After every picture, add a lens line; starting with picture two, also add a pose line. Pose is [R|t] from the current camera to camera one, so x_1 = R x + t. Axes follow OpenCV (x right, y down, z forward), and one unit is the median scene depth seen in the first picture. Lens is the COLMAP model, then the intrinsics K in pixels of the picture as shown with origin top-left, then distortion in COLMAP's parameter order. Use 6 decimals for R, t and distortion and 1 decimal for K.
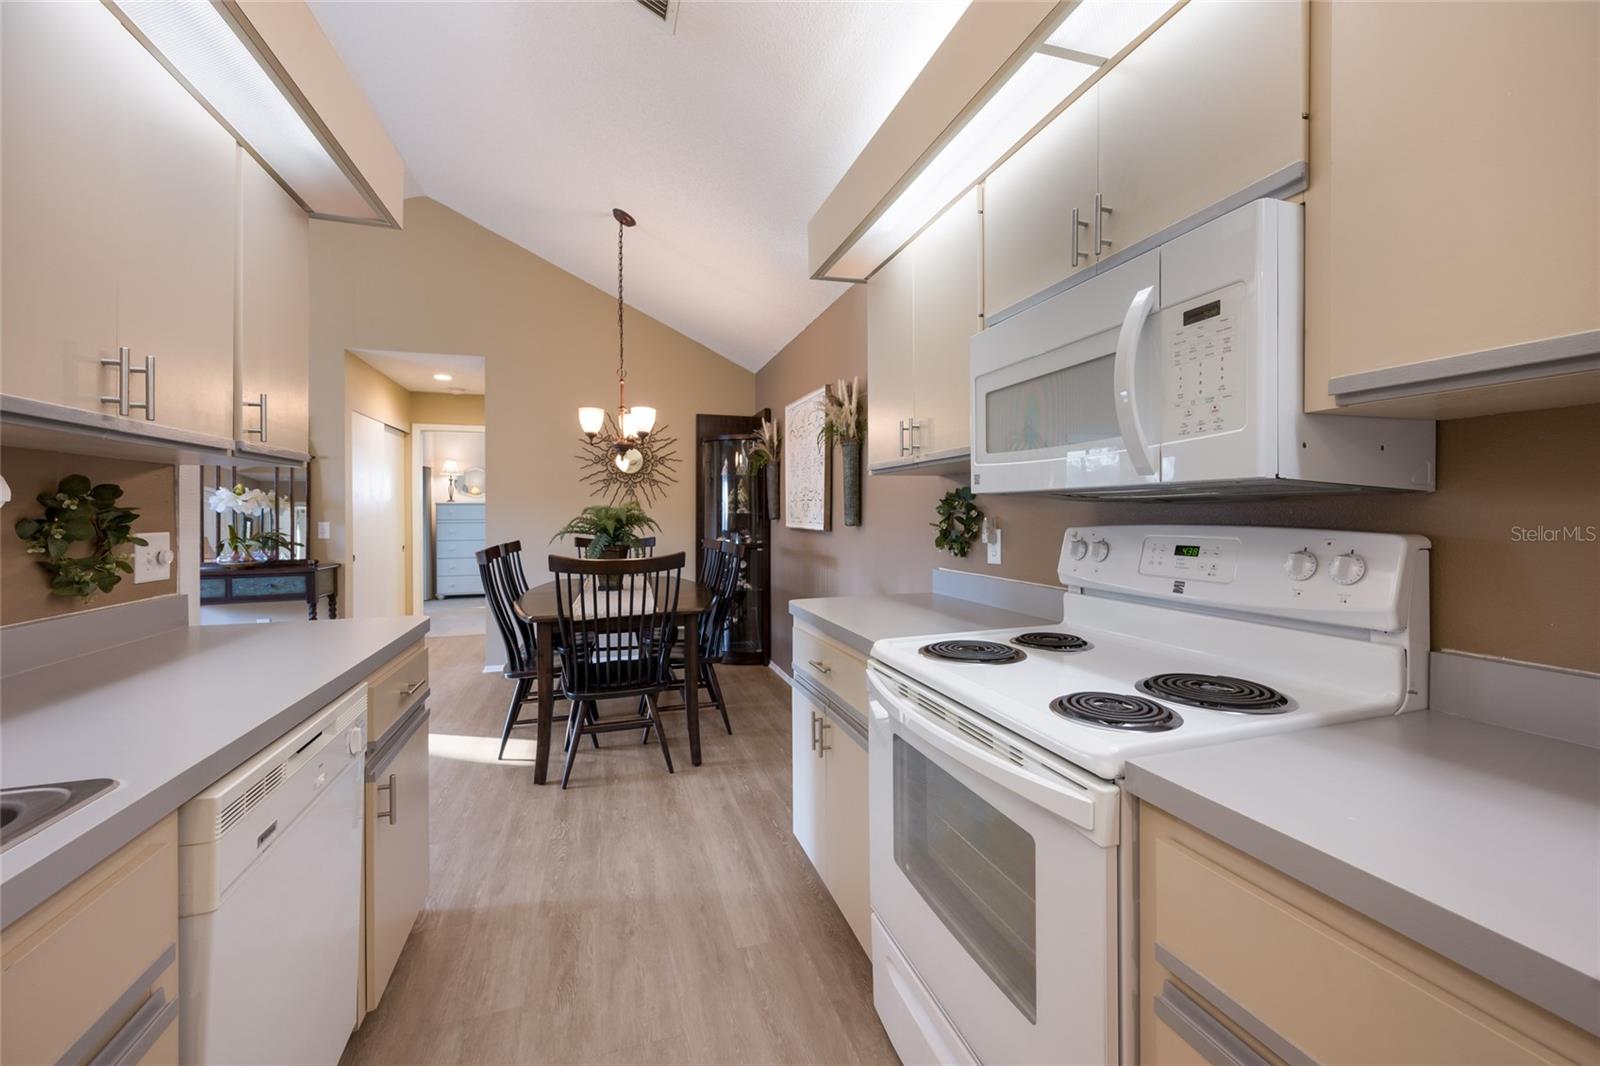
lens RADIAL K [[631.5, 0, 807.5], [0, 631.5, 511.6], [0, 0, 1]] dist [-0.001093, -0.000045]
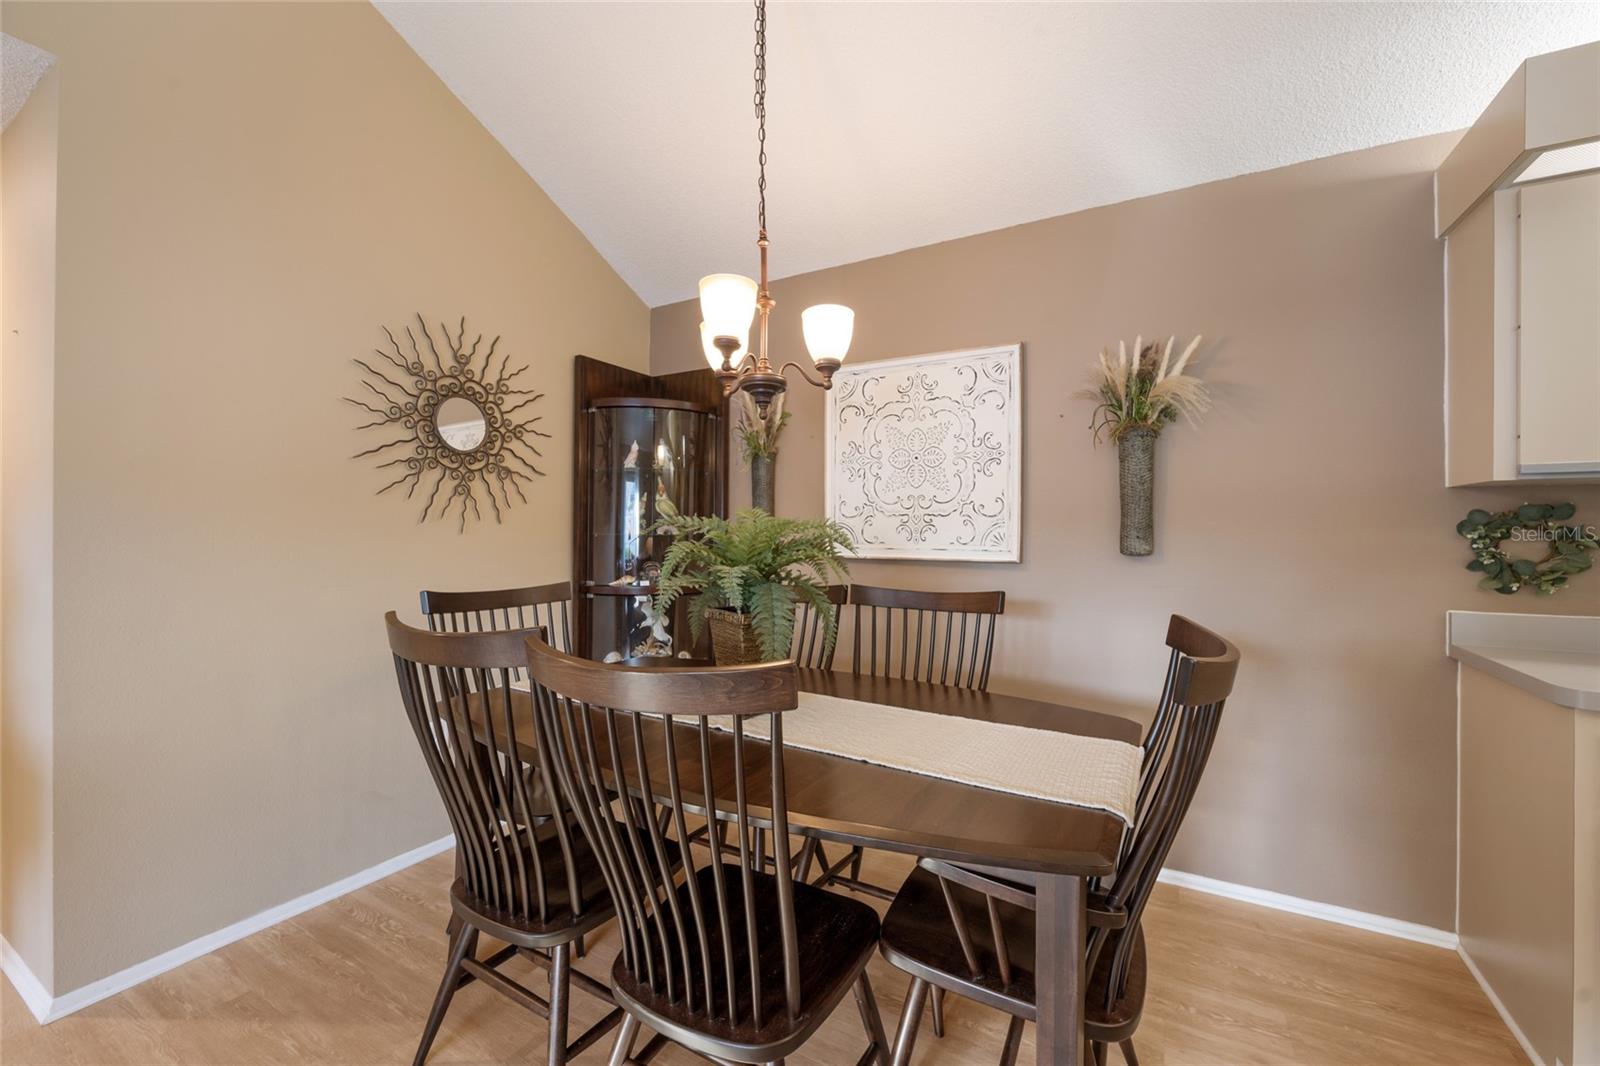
lens RADIAL K [[631.5, 0, 791.1], [0, 631.5, 533.9], [0, 0, 1]] dist [-0.001093, -0.000045]
pose [[0.741010, 0.002324, 0.671490, -0.415188], [-0.000495, 0.999996, -0.002915, 0.003980], [-0.671493, 0.001828, 0.741008, 0.471470]]
